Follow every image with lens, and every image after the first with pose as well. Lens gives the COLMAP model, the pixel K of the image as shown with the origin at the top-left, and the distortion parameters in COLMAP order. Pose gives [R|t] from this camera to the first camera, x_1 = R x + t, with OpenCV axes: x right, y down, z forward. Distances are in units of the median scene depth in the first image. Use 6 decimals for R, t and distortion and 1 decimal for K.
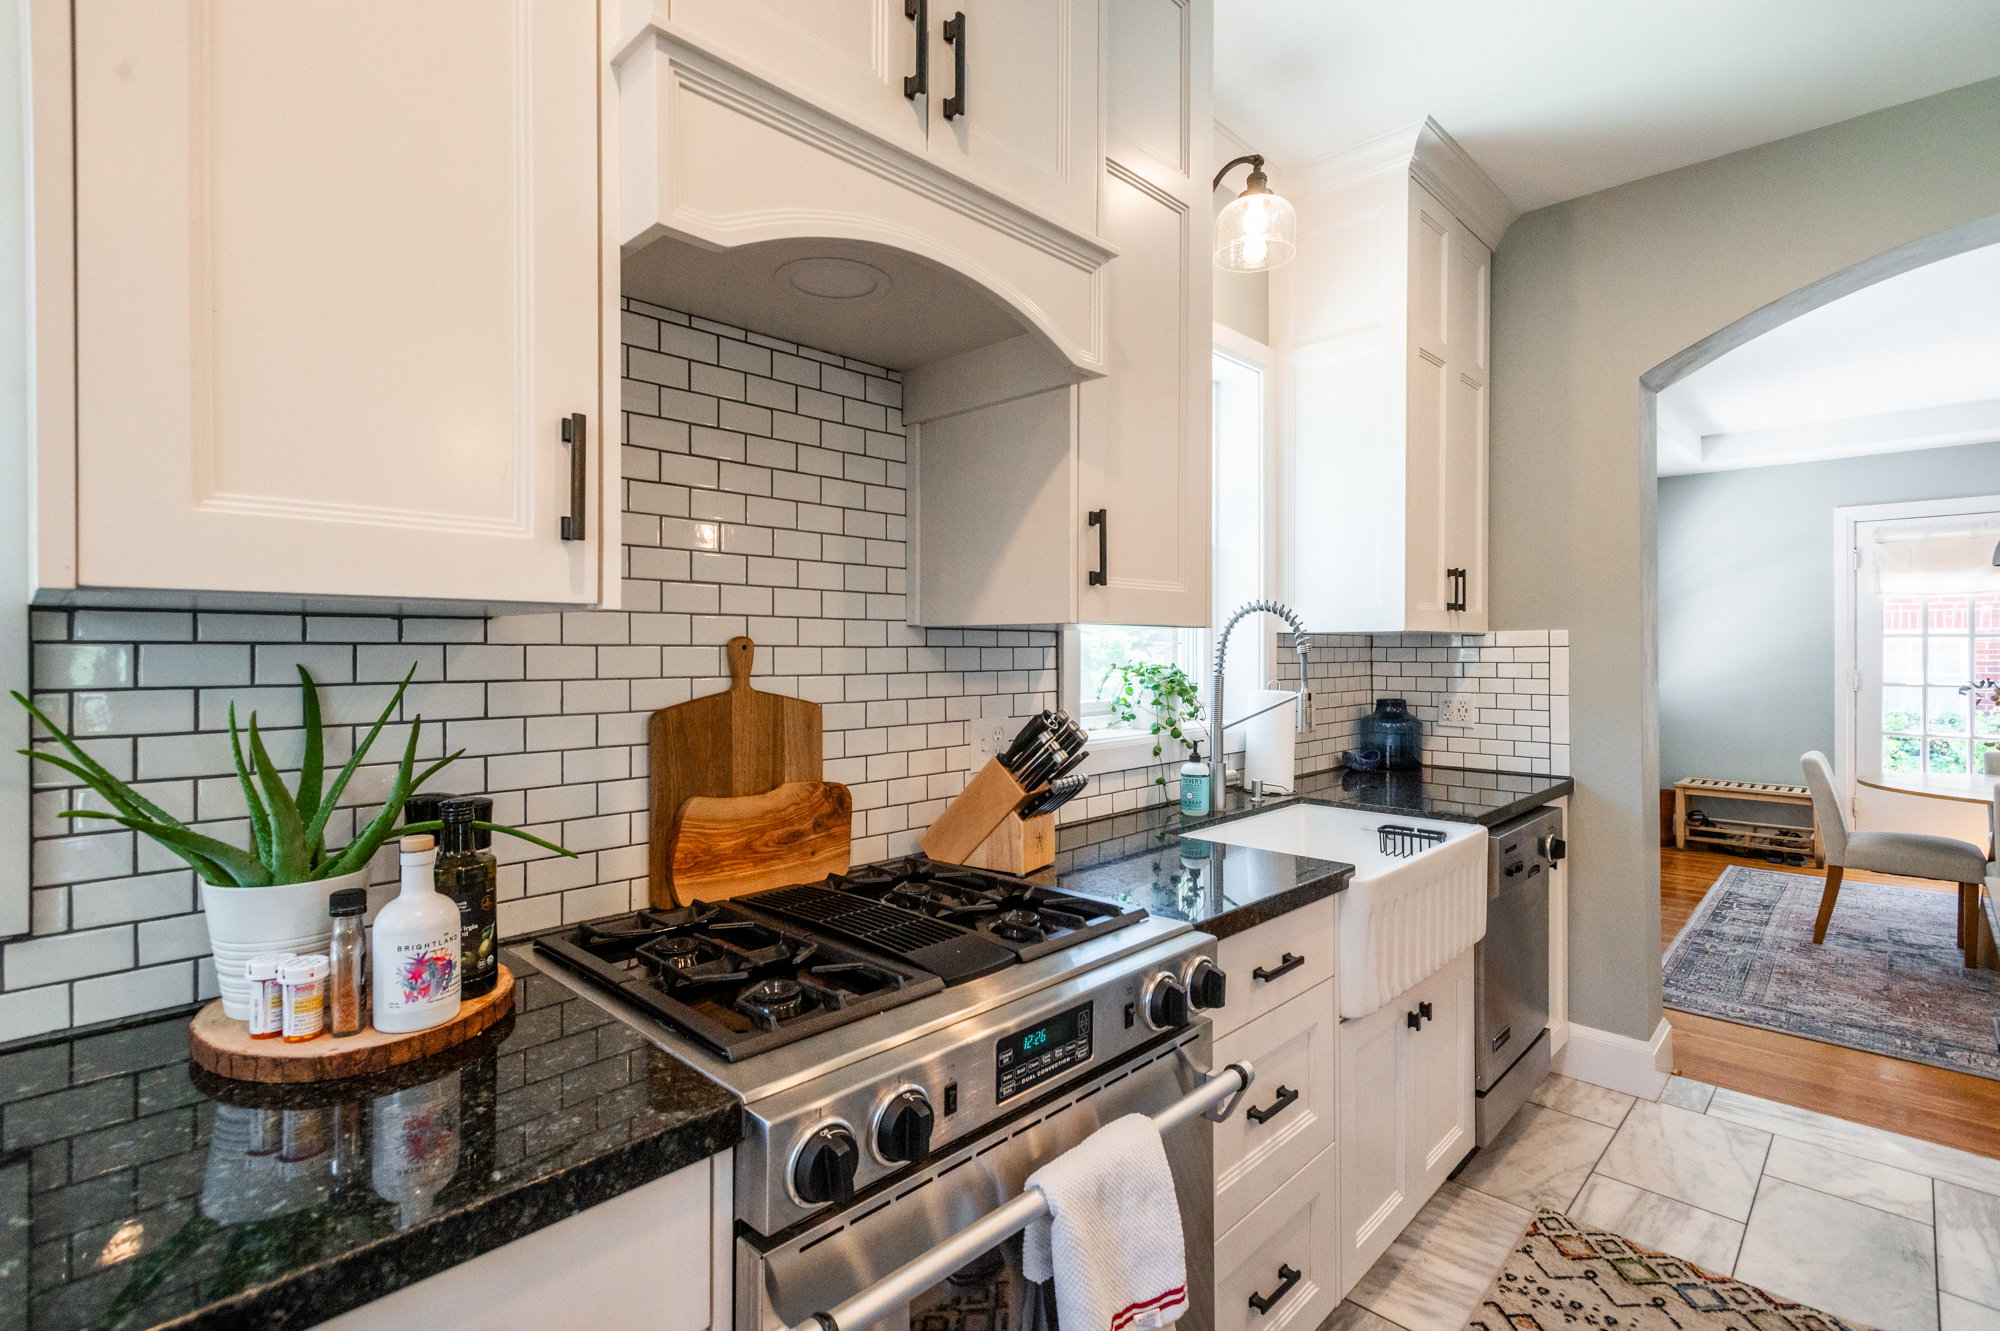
lens RADIAL K [[948.2, 0, 1037.1], [0, 948.2, 653.3], [0, 0, 1]] dist [0.018432, 0.000624]
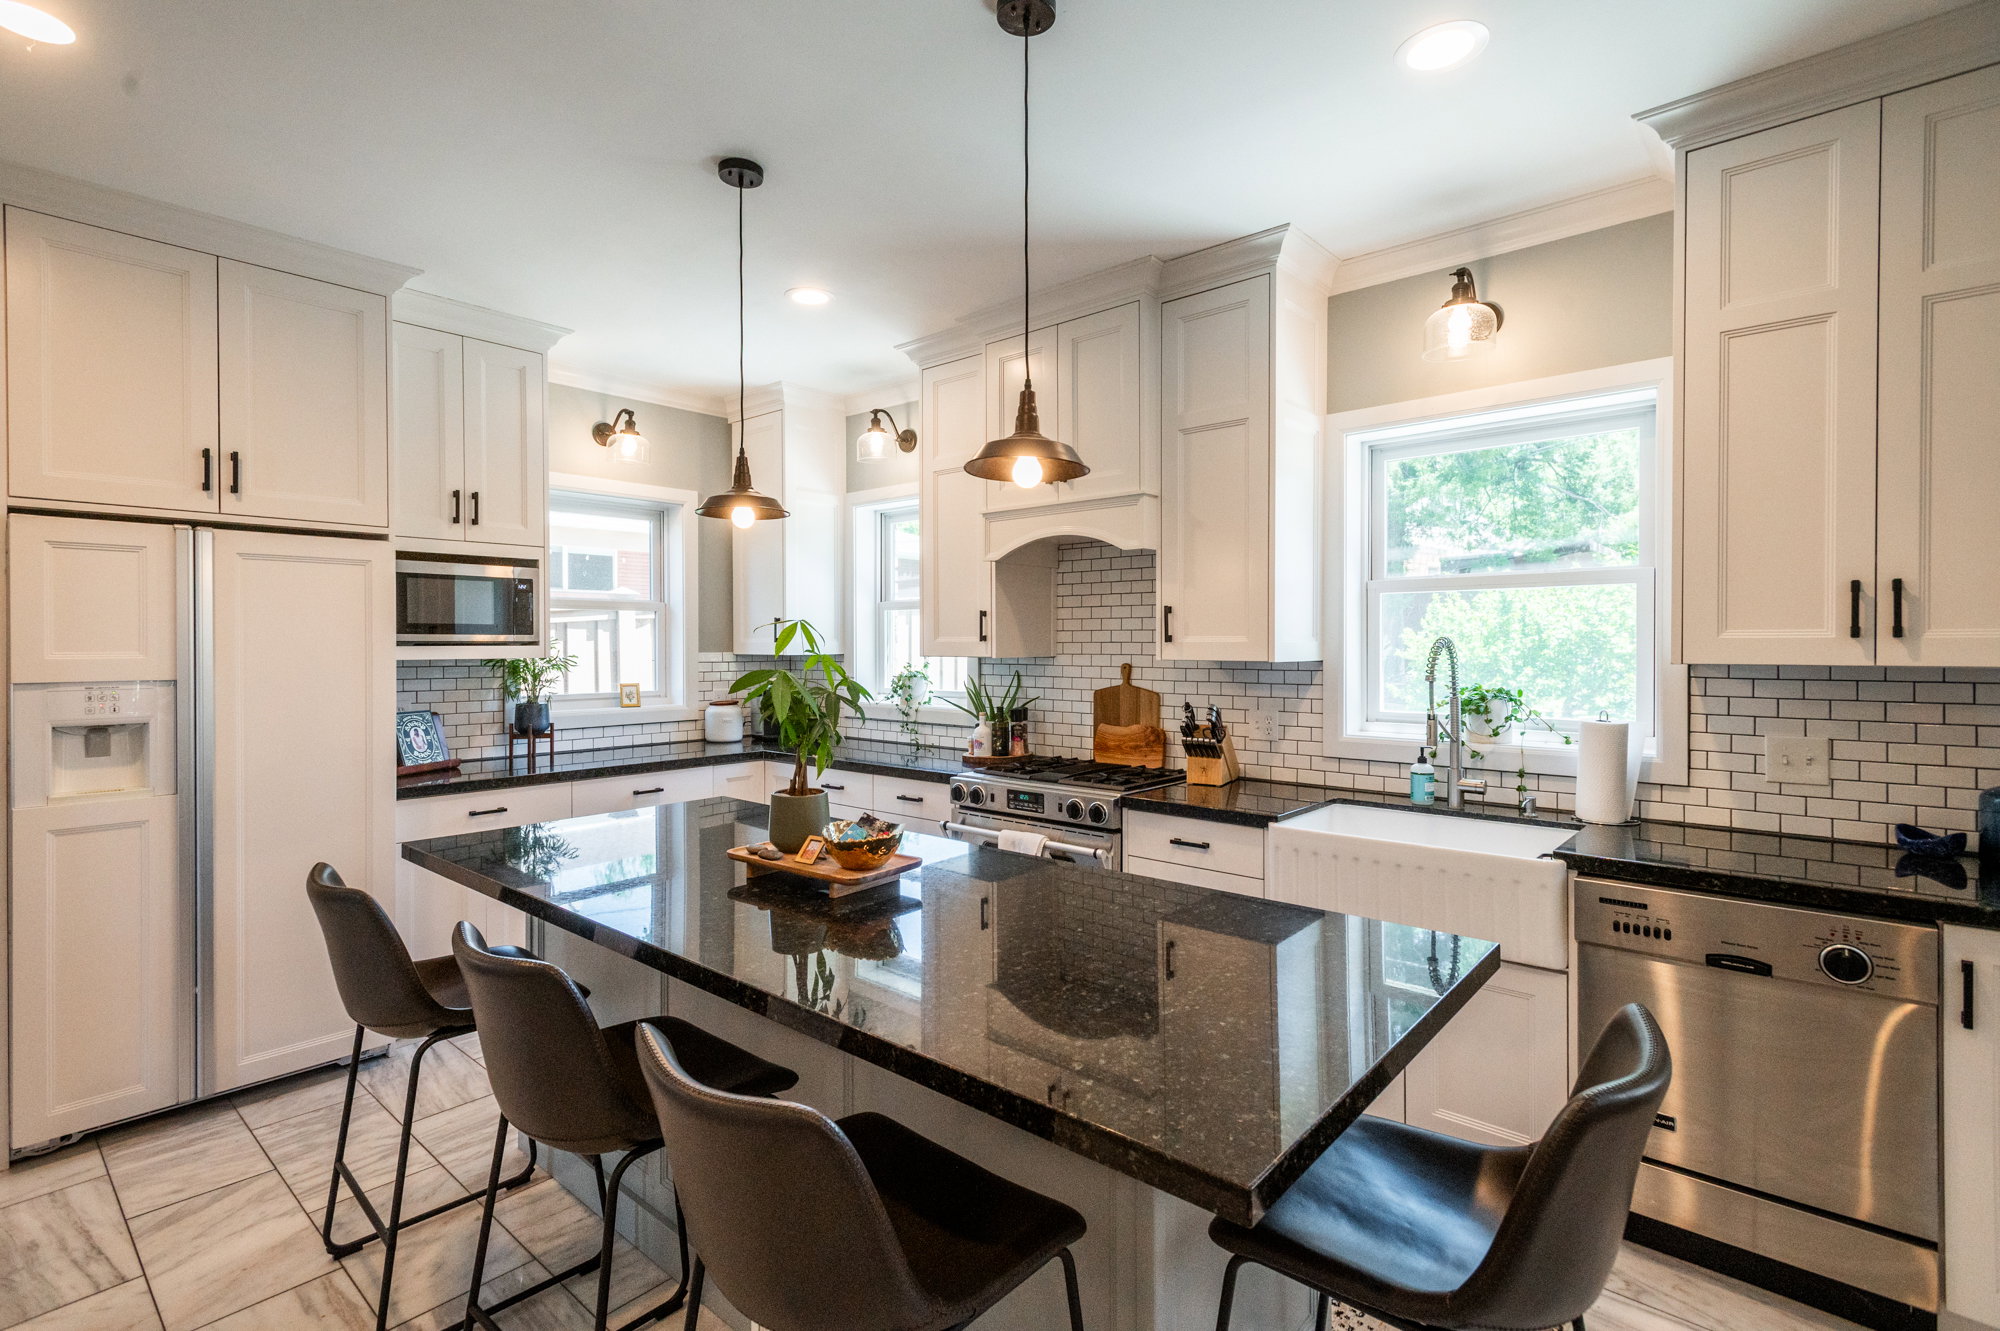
lens RADIAL K [[948.2, 0, 968.7], [0, 948.2, 659.1], [0, 0, 1]] dist [0.018432, 0.000624]
pose [[0.028876, 0.018374, -0.999414, 2.139501], [-0.003269, 0.999827, 0.018287, -0.072397], [0.999578, 0.002739, 0.028932, 0.501867]]
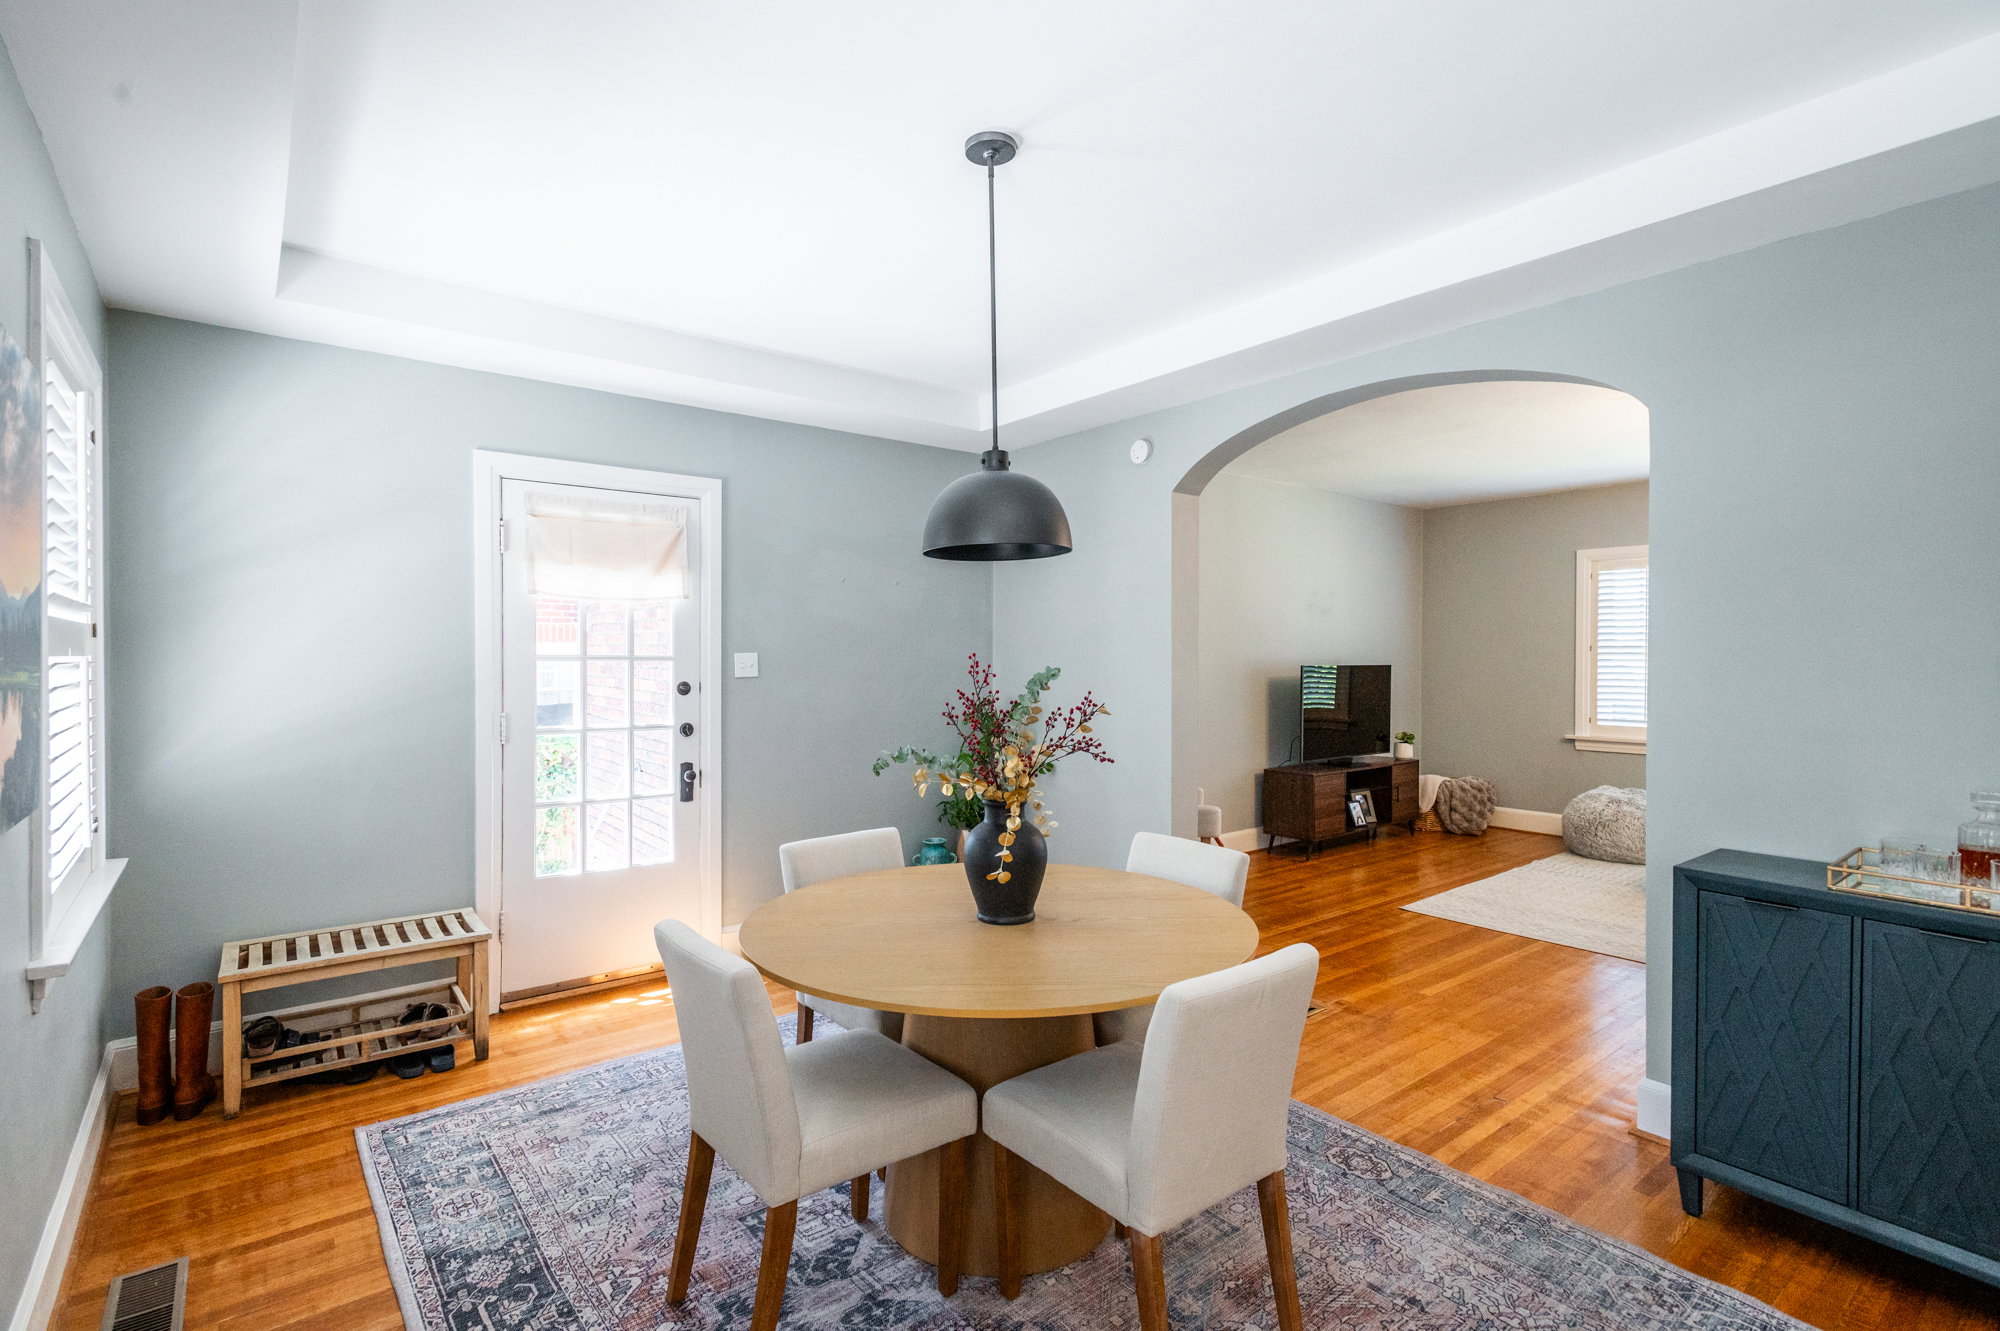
lens RADIAL K [[948.2, 0, 988.8], [0, 948.2, 676.5], [0, 0, 1]] dist [0.018432, 0.000624]
pose [[0.159146, -0.015413, 0.987135, 1.124287], [-0.002170, 0.999870, 0.015962, -0.064617], [-0.987253, -0.004682, 0.159092, 2.323799]]
